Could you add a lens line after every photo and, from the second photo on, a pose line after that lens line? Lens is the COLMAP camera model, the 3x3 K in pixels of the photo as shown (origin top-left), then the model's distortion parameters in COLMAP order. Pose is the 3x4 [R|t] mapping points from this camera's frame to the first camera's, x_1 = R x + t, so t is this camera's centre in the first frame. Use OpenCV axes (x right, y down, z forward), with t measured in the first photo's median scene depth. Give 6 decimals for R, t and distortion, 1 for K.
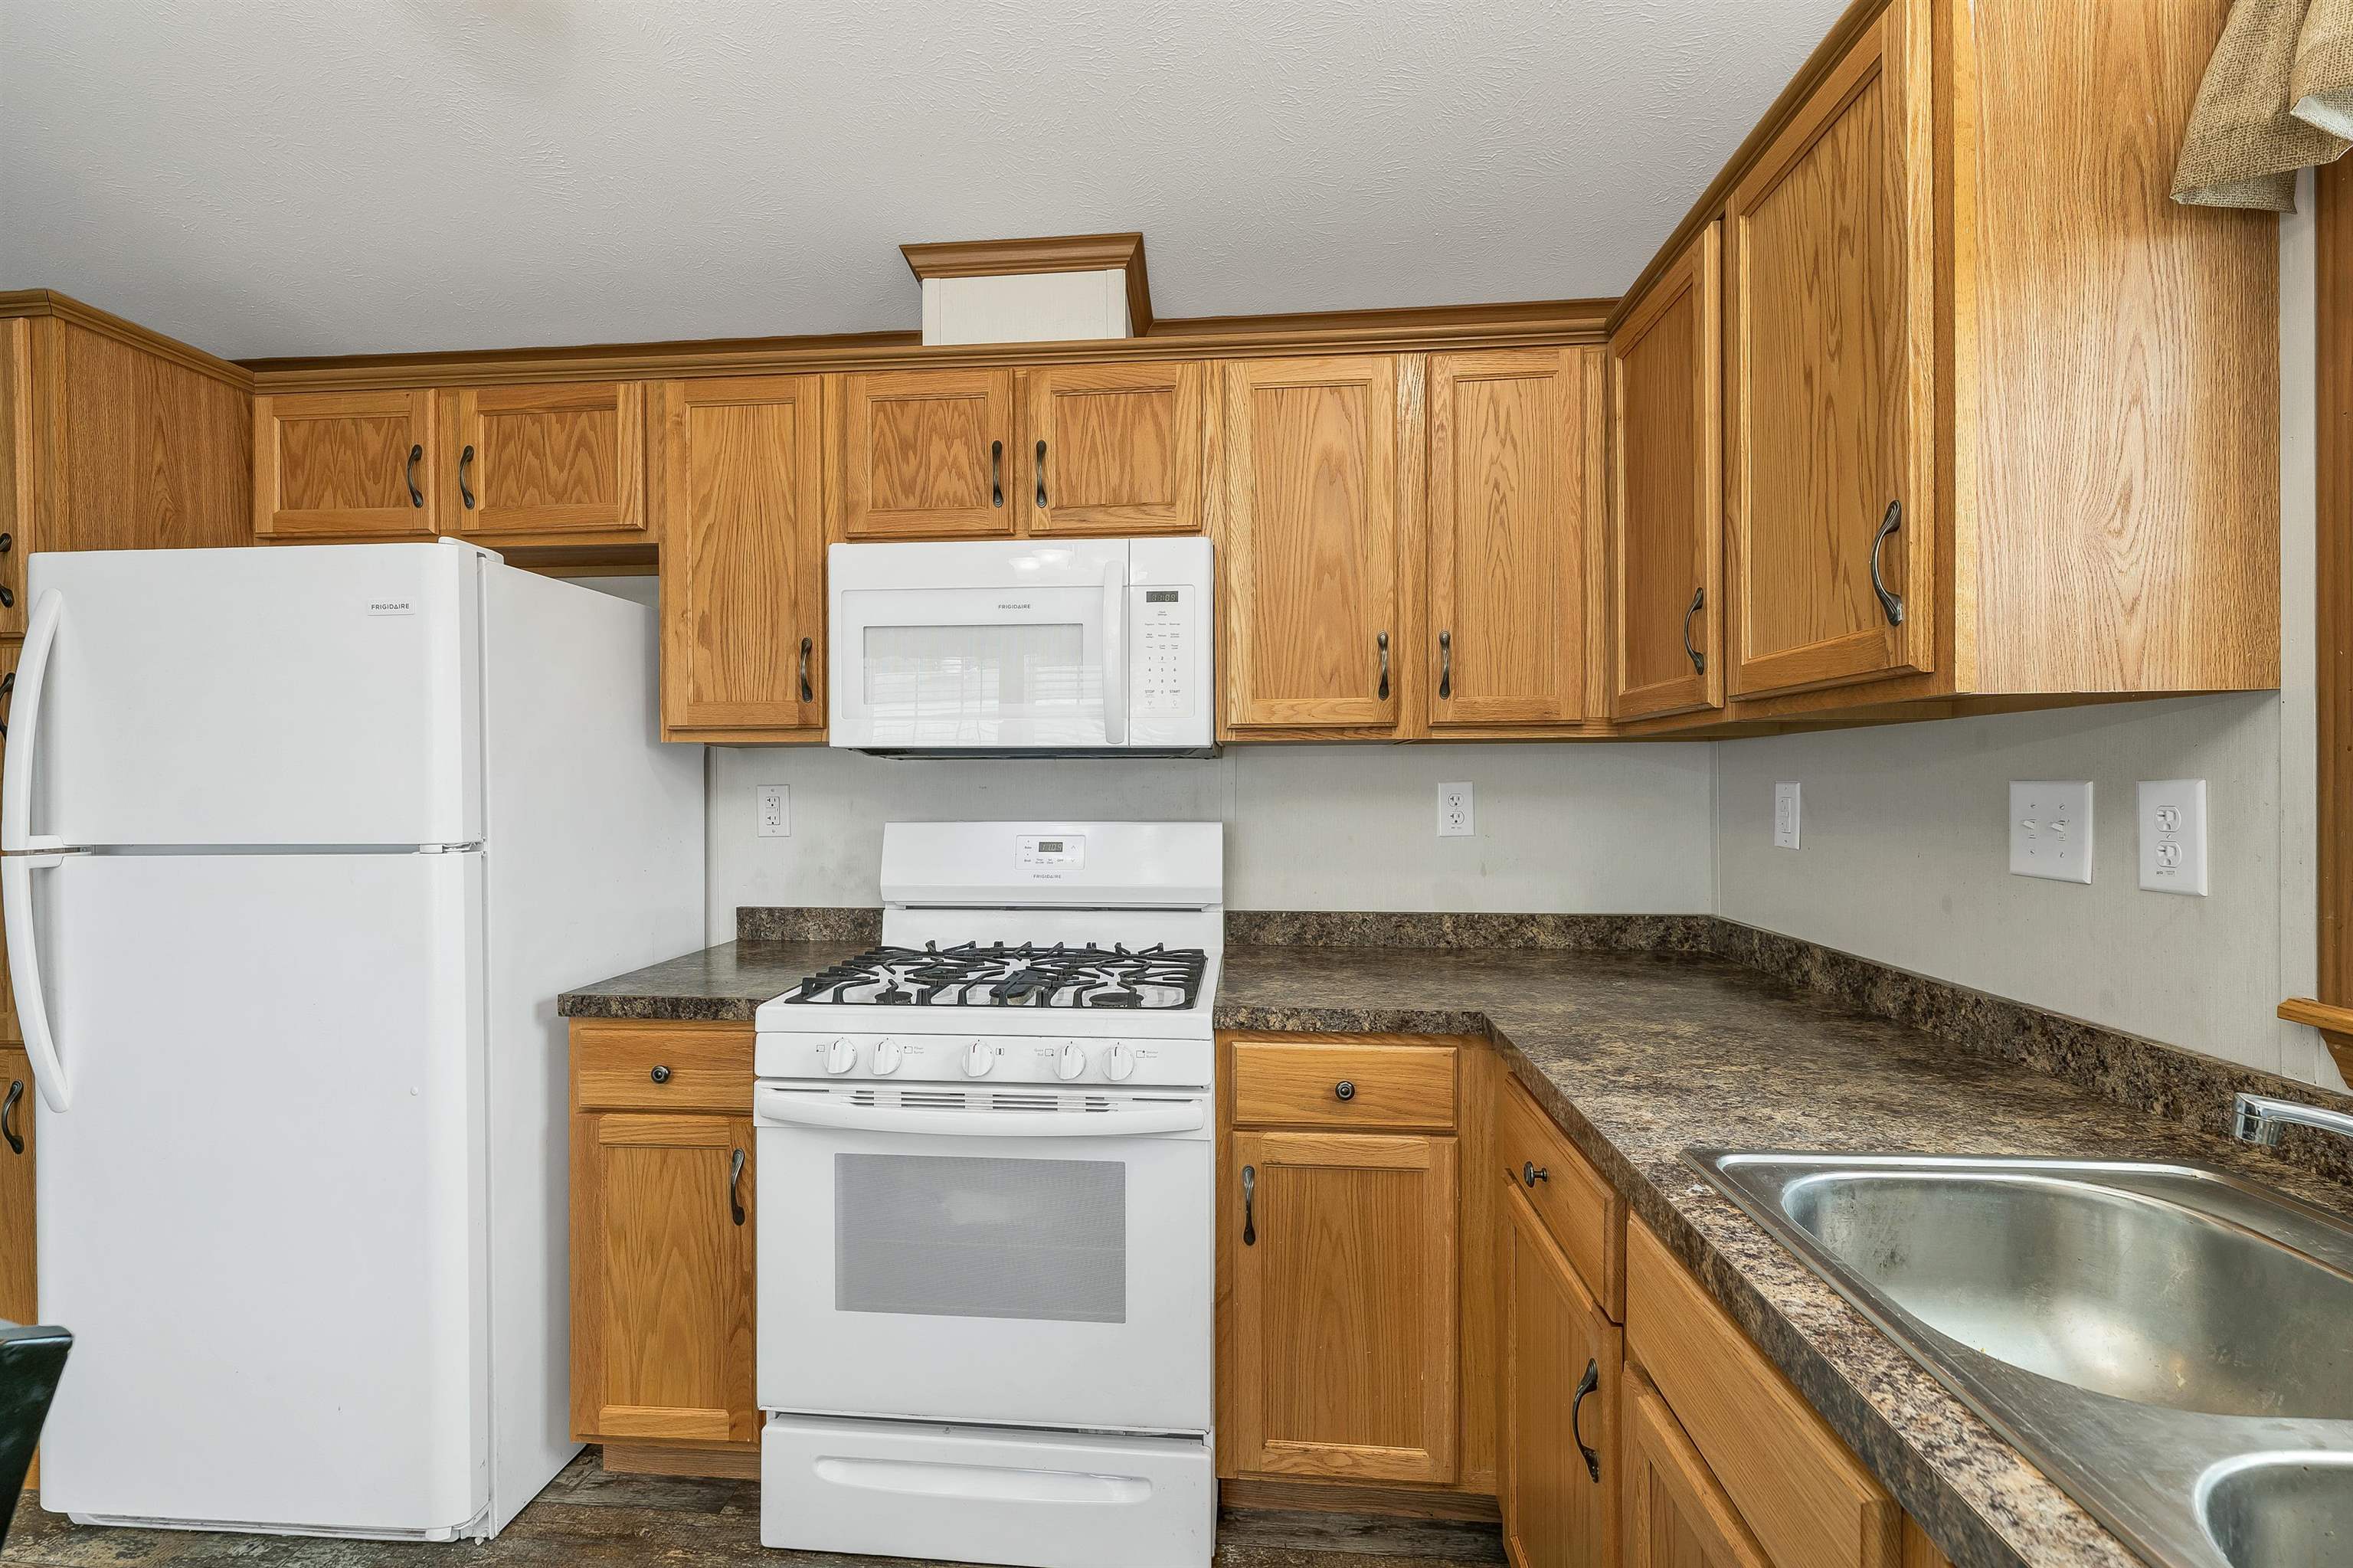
lens RADIAL K [[1004.7, 0, 1171.4], [0, 1004.7, 791.8], [0, 0, 1]] dist [0.002048, 0.000355]
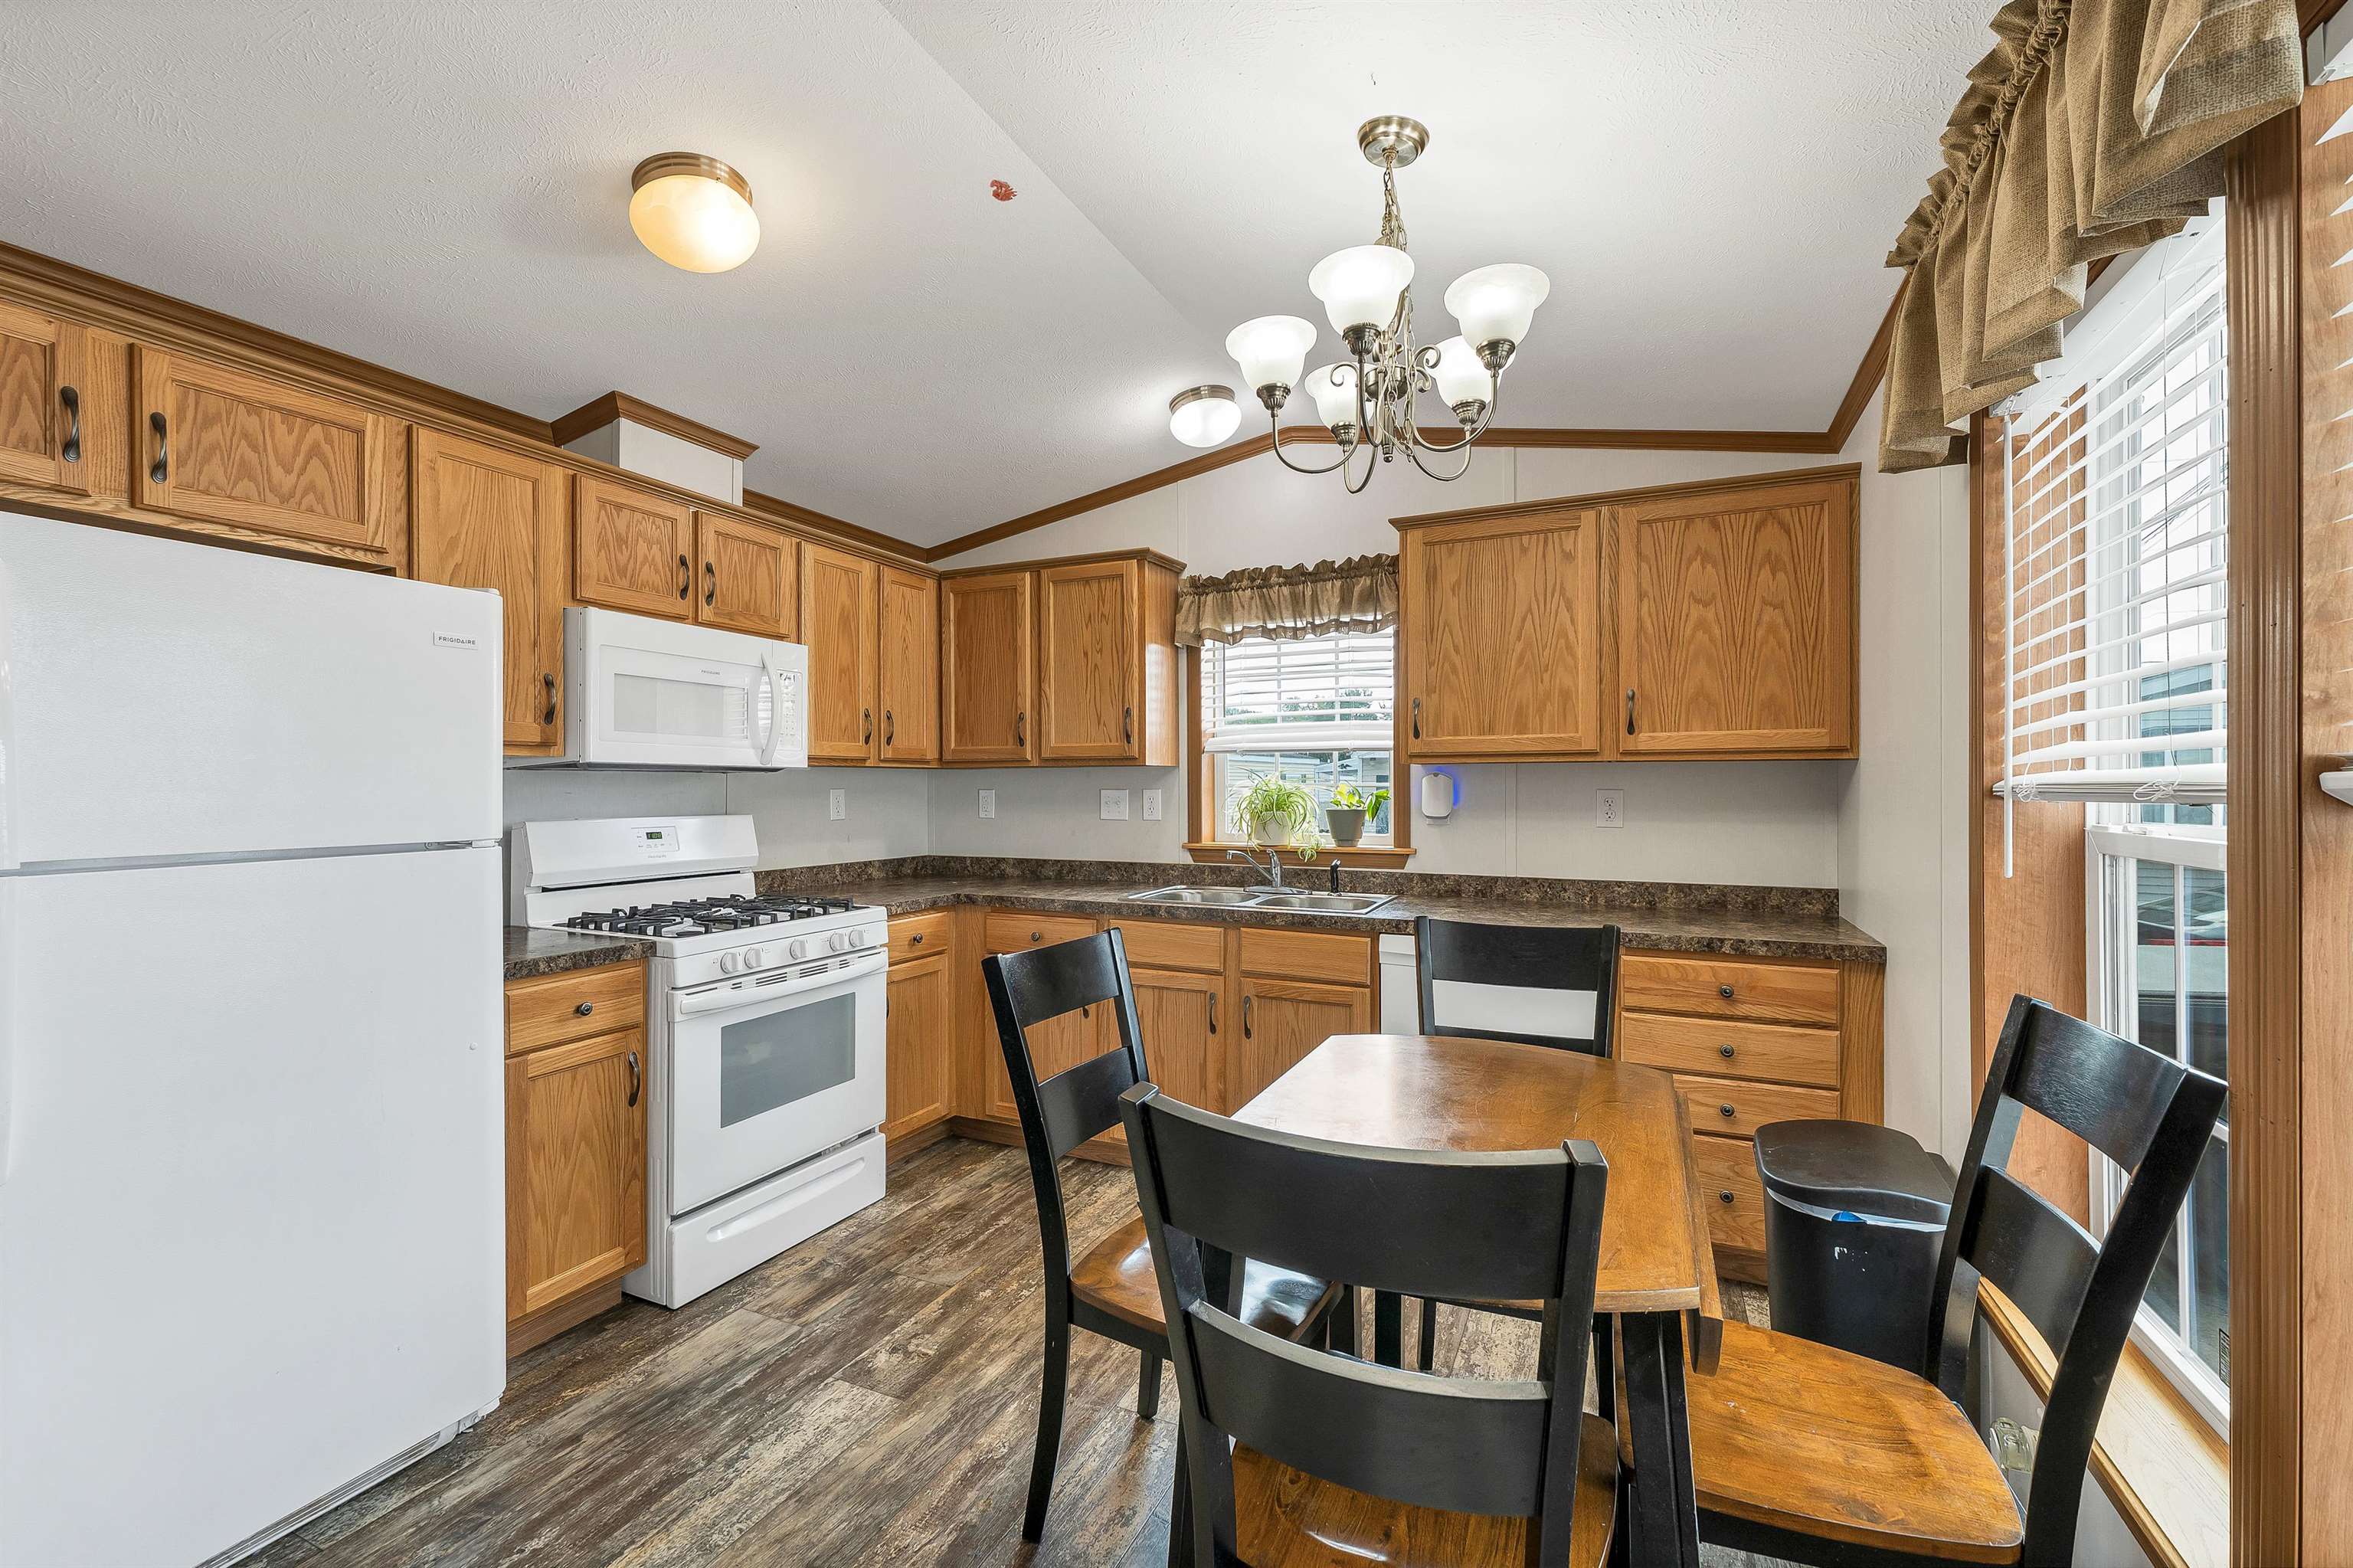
lens RADIAL K [[1004.7, 0, 1165.4], [0, 1004.7, 784.7], [0, 0, 1]] dist [0.002048, 0.000355]
pose [[0.344184, 0.004473, 0.938892, -1.464002], [0.007289, 0.999946, -0.007436, 0.000336], [-0.938874, 0.009403, 0.344132, -0.174931]]
